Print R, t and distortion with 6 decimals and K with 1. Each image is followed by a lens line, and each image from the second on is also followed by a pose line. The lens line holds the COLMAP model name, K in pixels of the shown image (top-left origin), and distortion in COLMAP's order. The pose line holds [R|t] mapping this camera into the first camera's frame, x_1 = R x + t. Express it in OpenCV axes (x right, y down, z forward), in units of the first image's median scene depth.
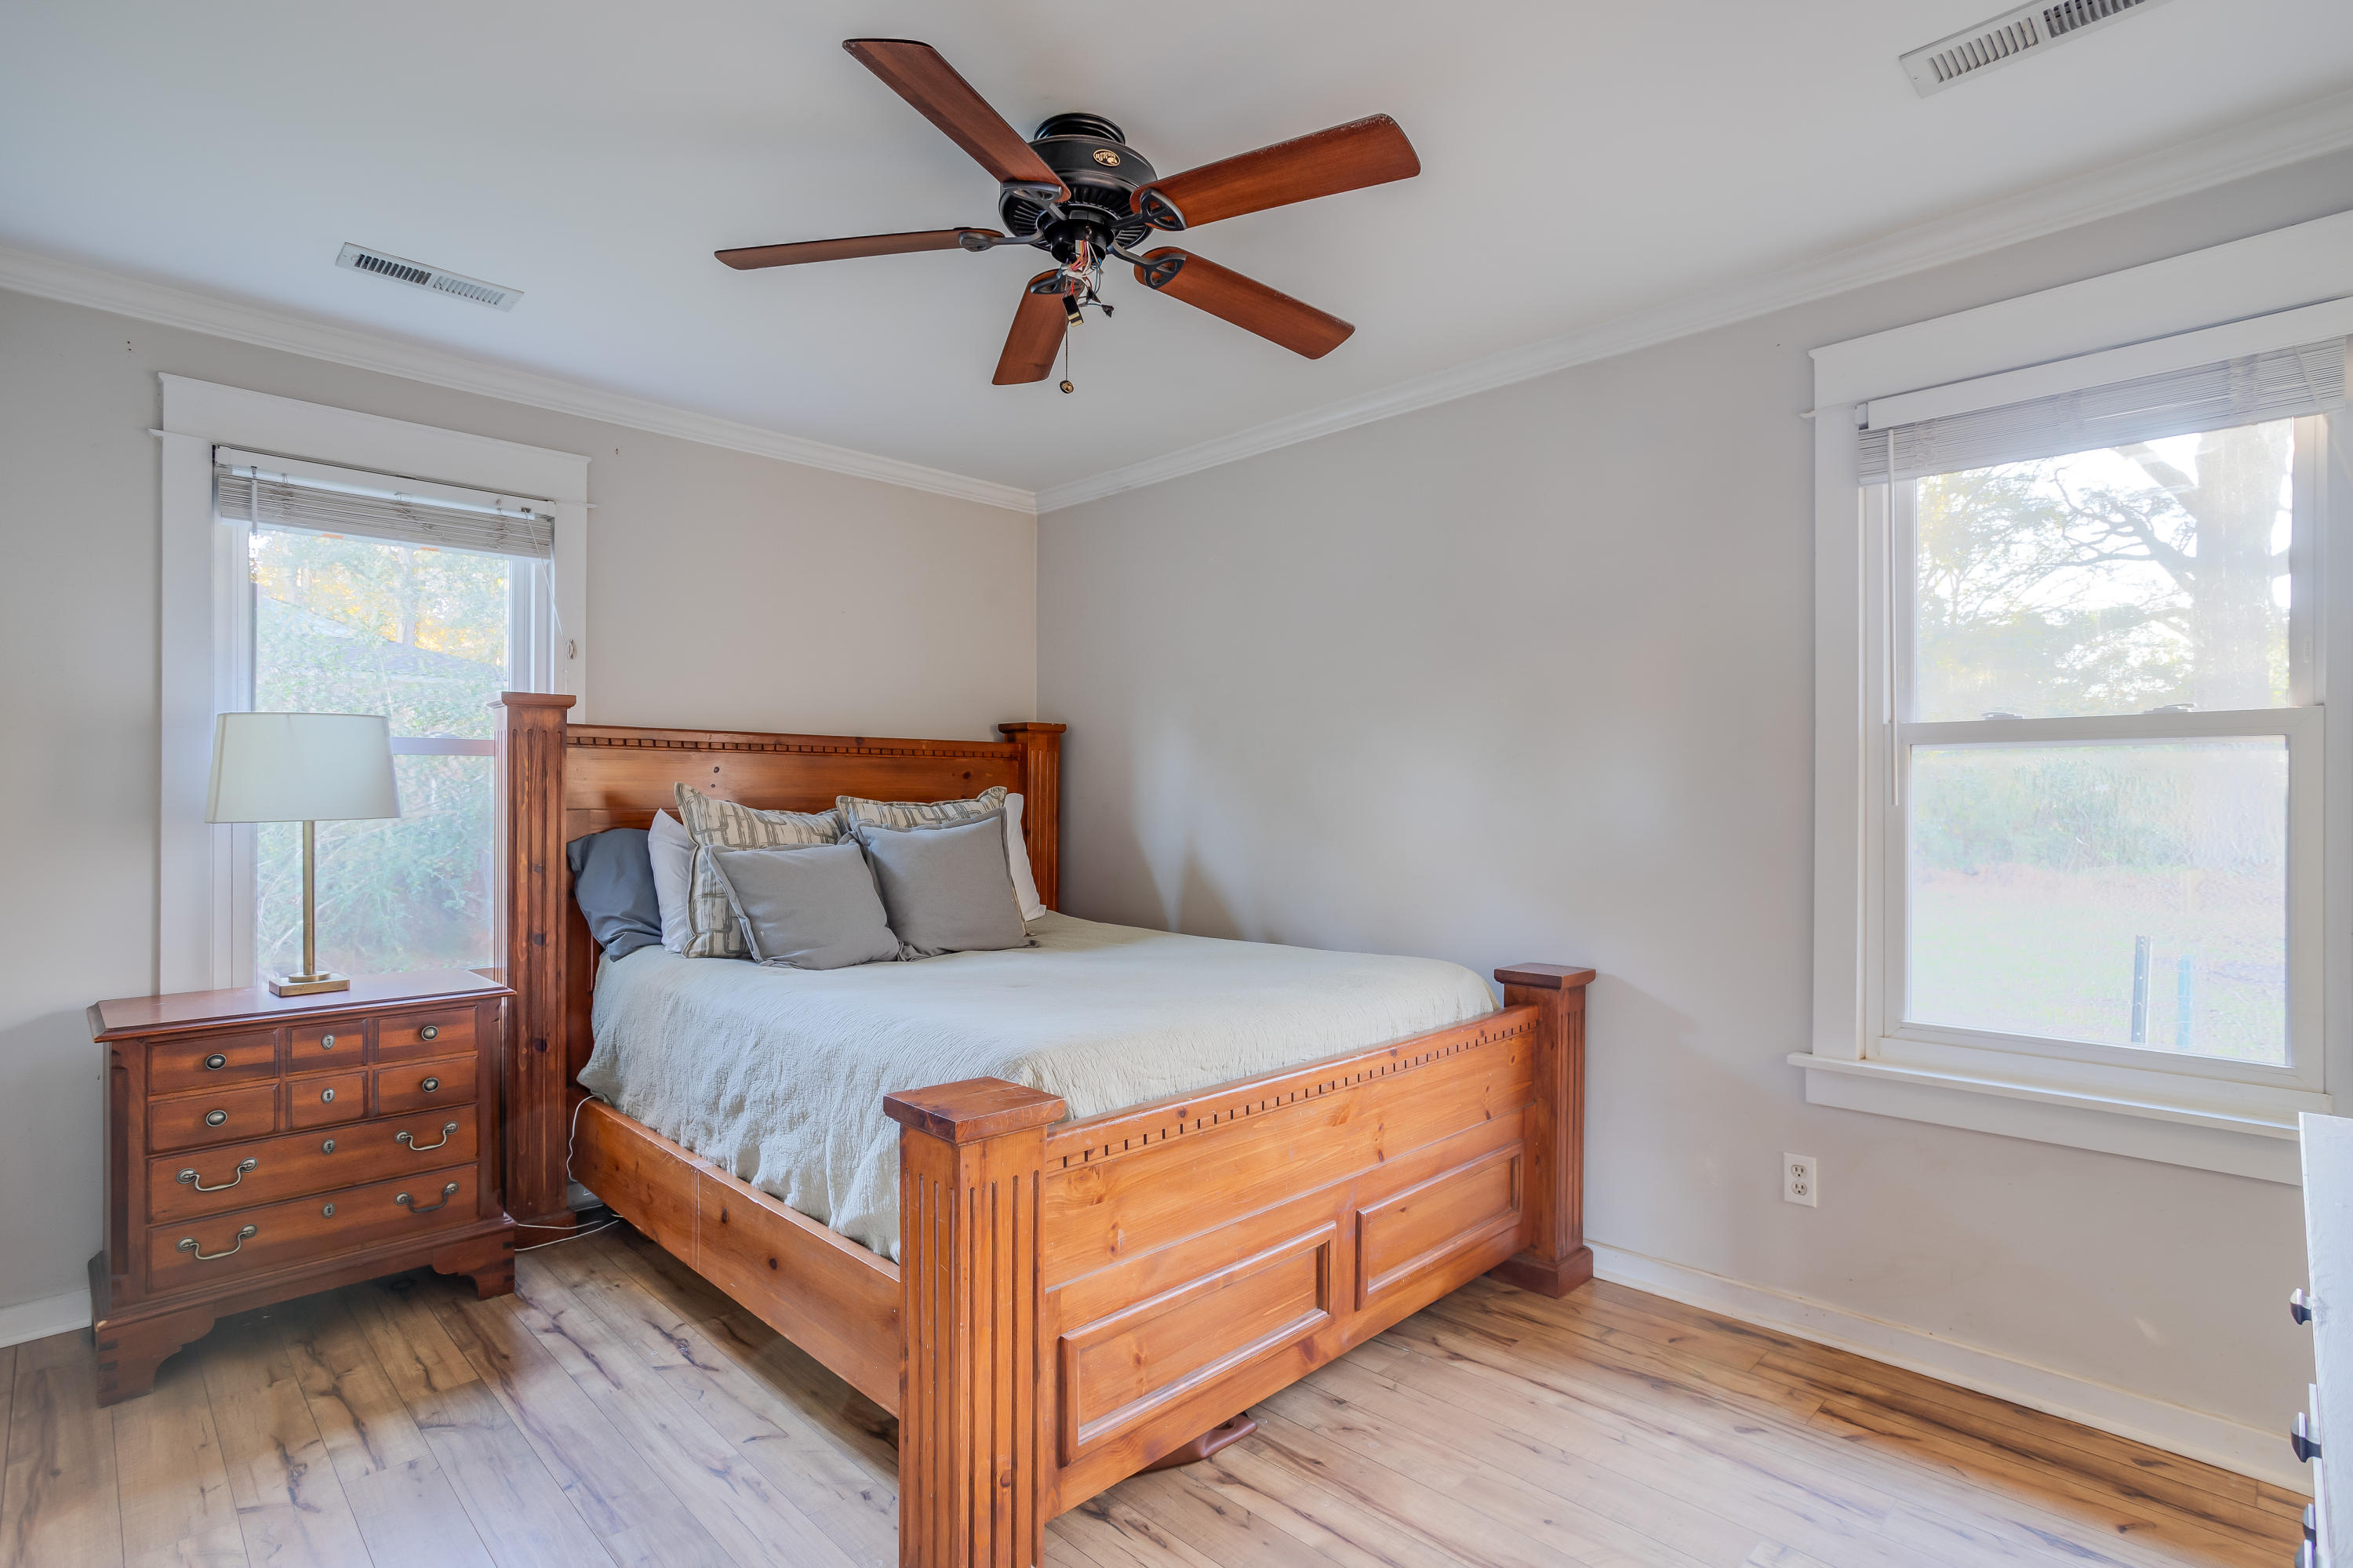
lens RADIAL K [[1138.5, 0, 1177.2], [0, 1138.5, 785.6], [0, 0, 1]] dist [-0.033499, 0.014644]
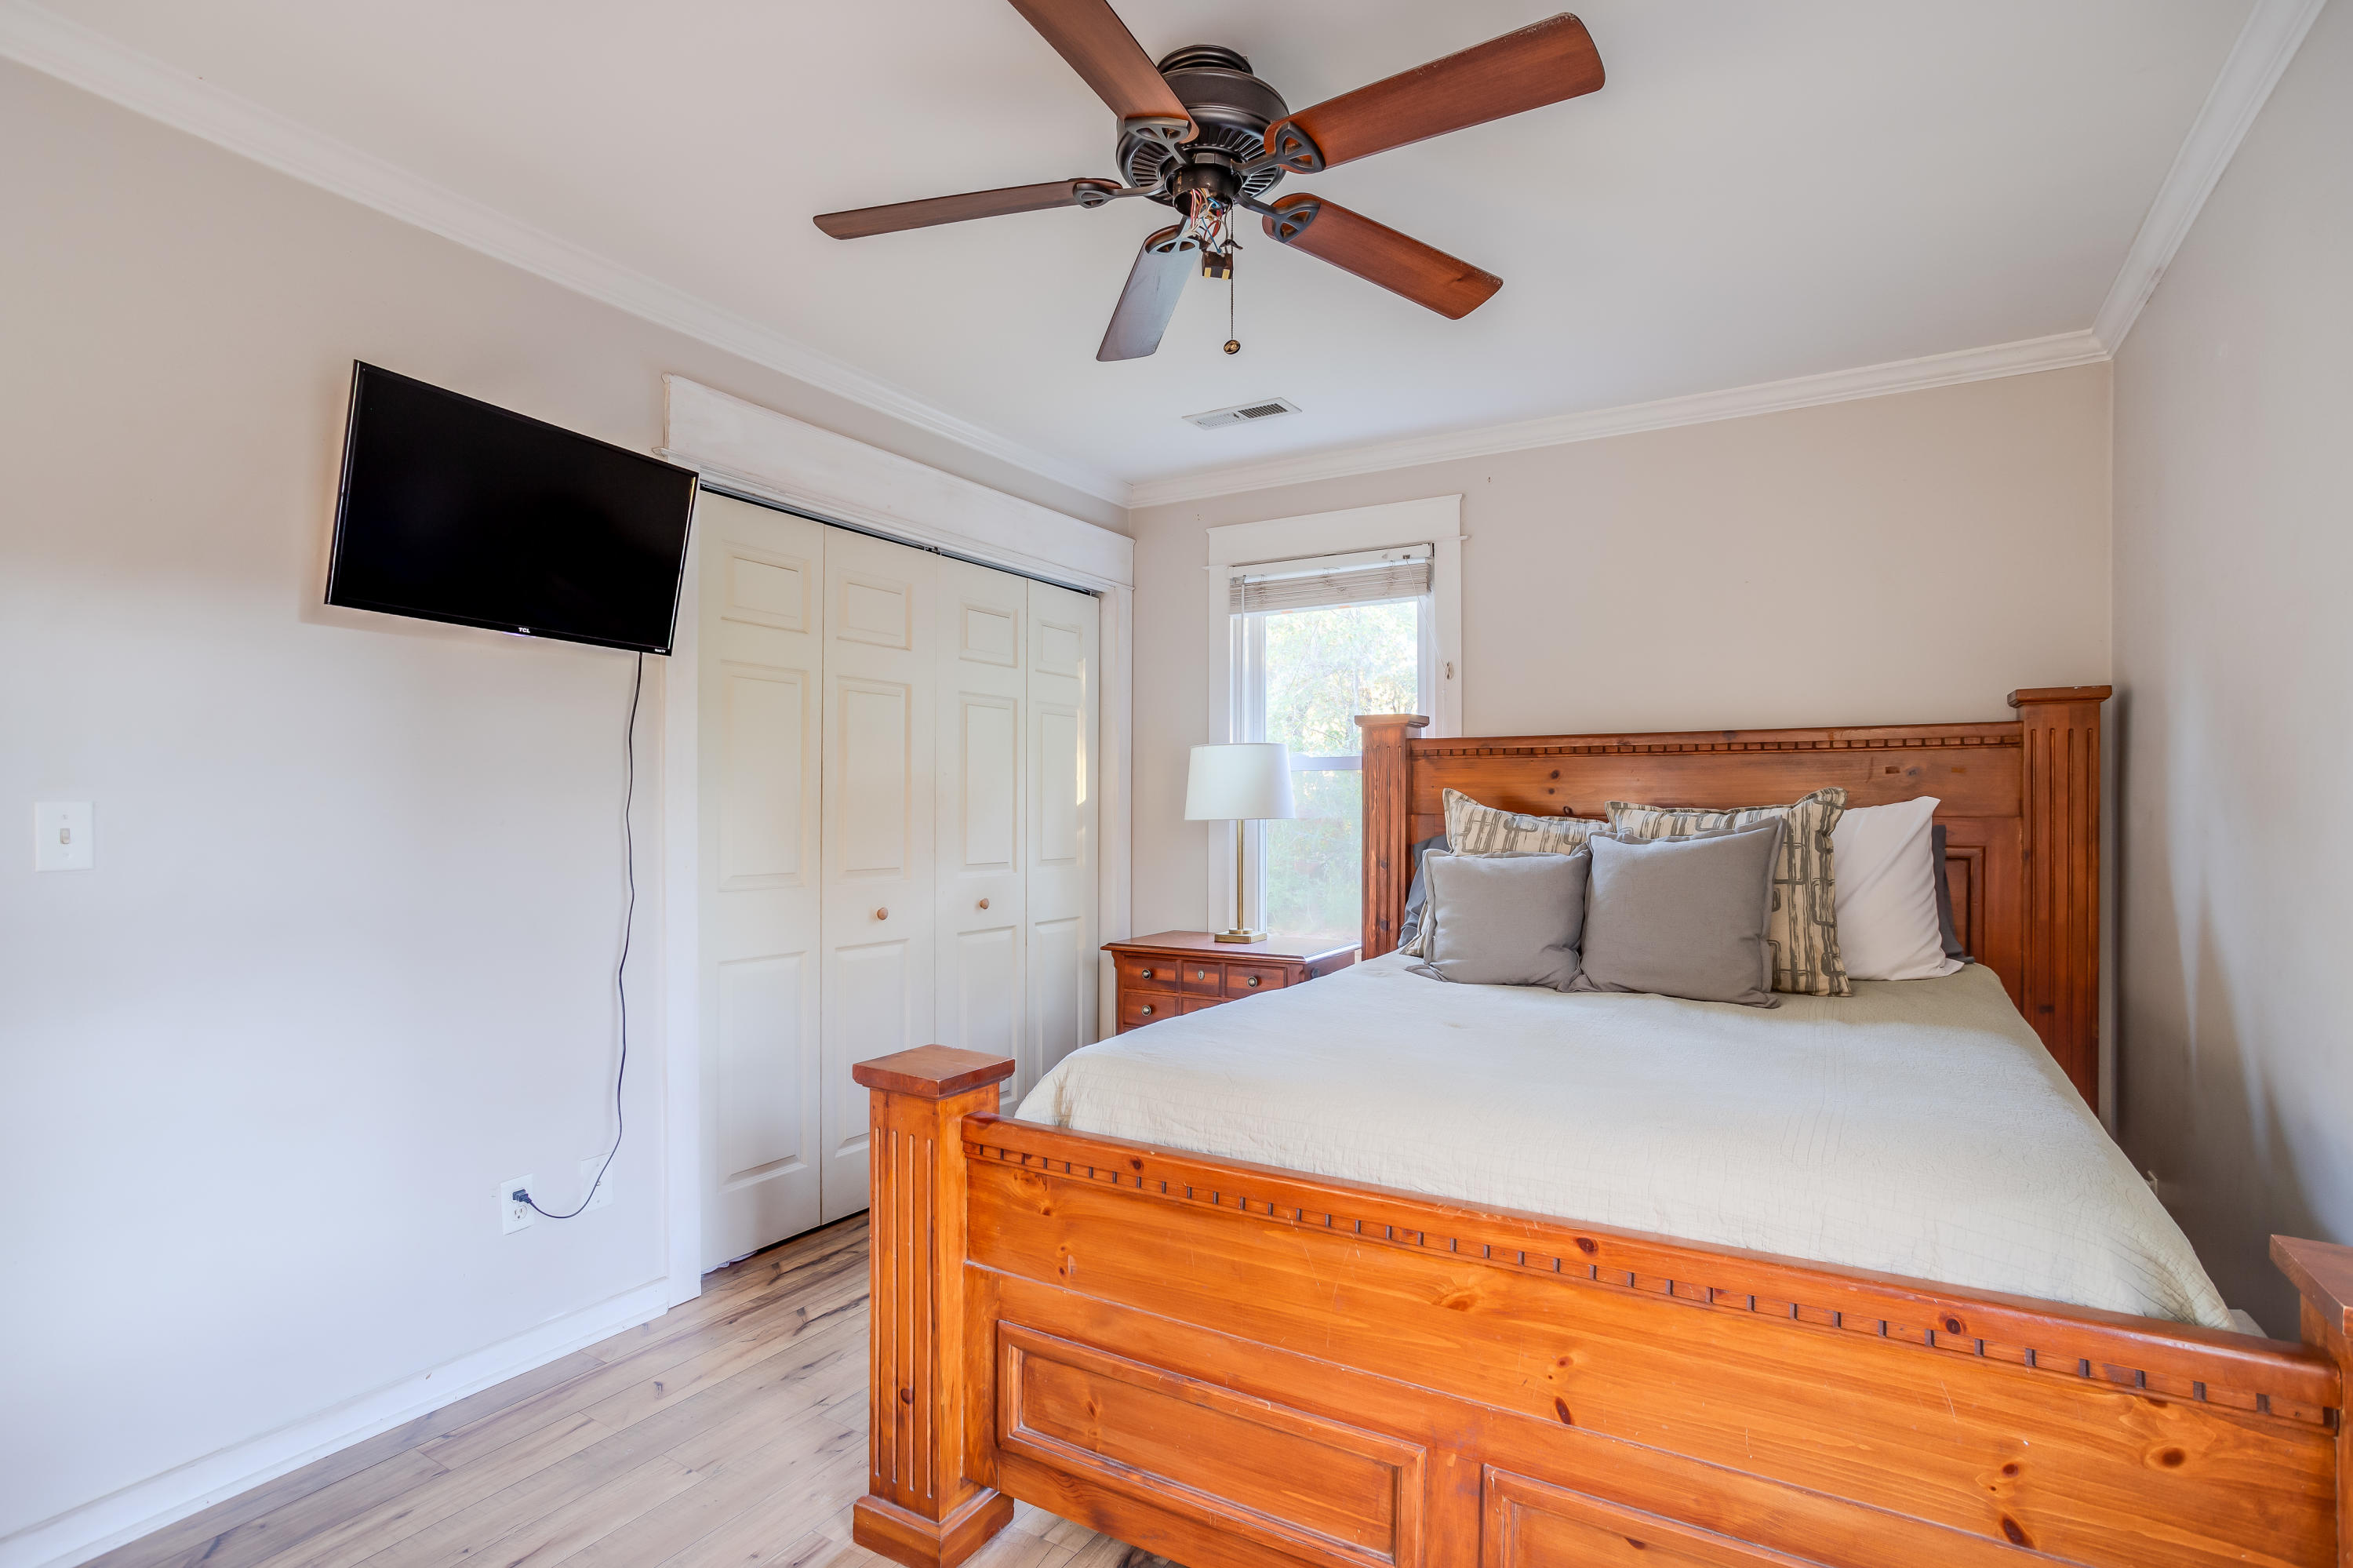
lens RADIAL K [[1138.5, 0, 1182.5], [0, 1138.5, 798.6], [0, 0, 1]] dist [-0.033499, 0.014644]
pose [[0.249009, -0.006838, -0.968477, 0.541225], [0.009756, 0.999942, -0.004551, 0.008740], [0.968452, -0.008315, 0.249061, 0.519681]]
